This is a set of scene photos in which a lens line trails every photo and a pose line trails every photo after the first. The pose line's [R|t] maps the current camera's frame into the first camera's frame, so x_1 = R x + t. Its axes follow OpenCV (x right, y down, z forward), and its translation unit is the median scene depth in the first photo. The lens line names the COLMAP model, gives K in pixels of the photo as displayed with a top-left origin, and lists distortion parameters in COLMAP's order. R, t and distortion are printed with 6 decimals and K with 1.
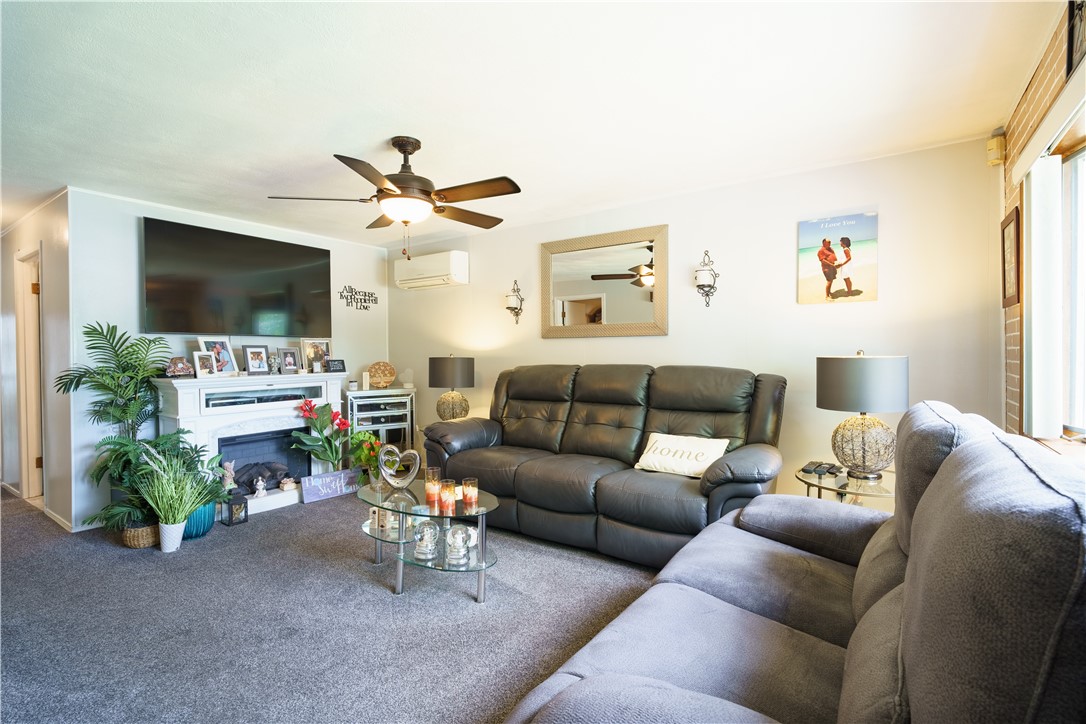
lens RADIAL K [[501.4, 0, 547.3], [0, 501.4, 359.3], [0, 0, 1]] dist [0.000751, 0.000018]
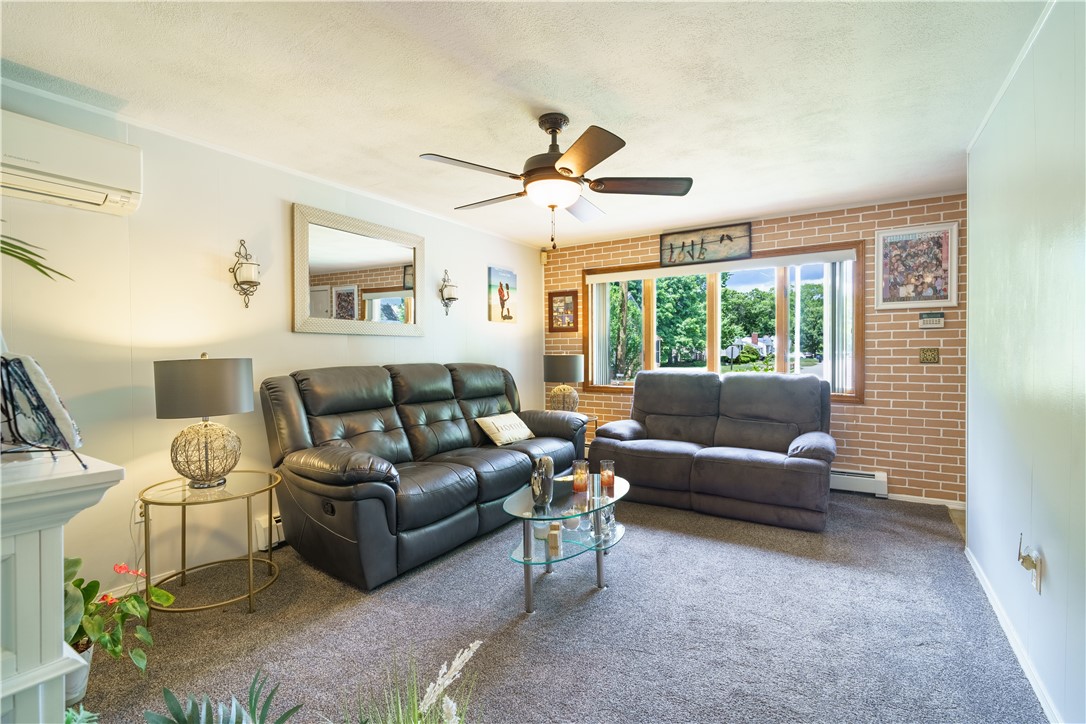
lens RADIAL K [[501.4, 0, 545.7], [0, 501.4, 358.7], [0, 0, 1]] dist [0.000751, 0.000018]
pose [[-0.034367, -0.004770, 0.999398, -1.050094], [0.016778, 0.999845, 0.005349, -0.001435], [-0.999268, 0.016951, -0.034282, 0.916456]]
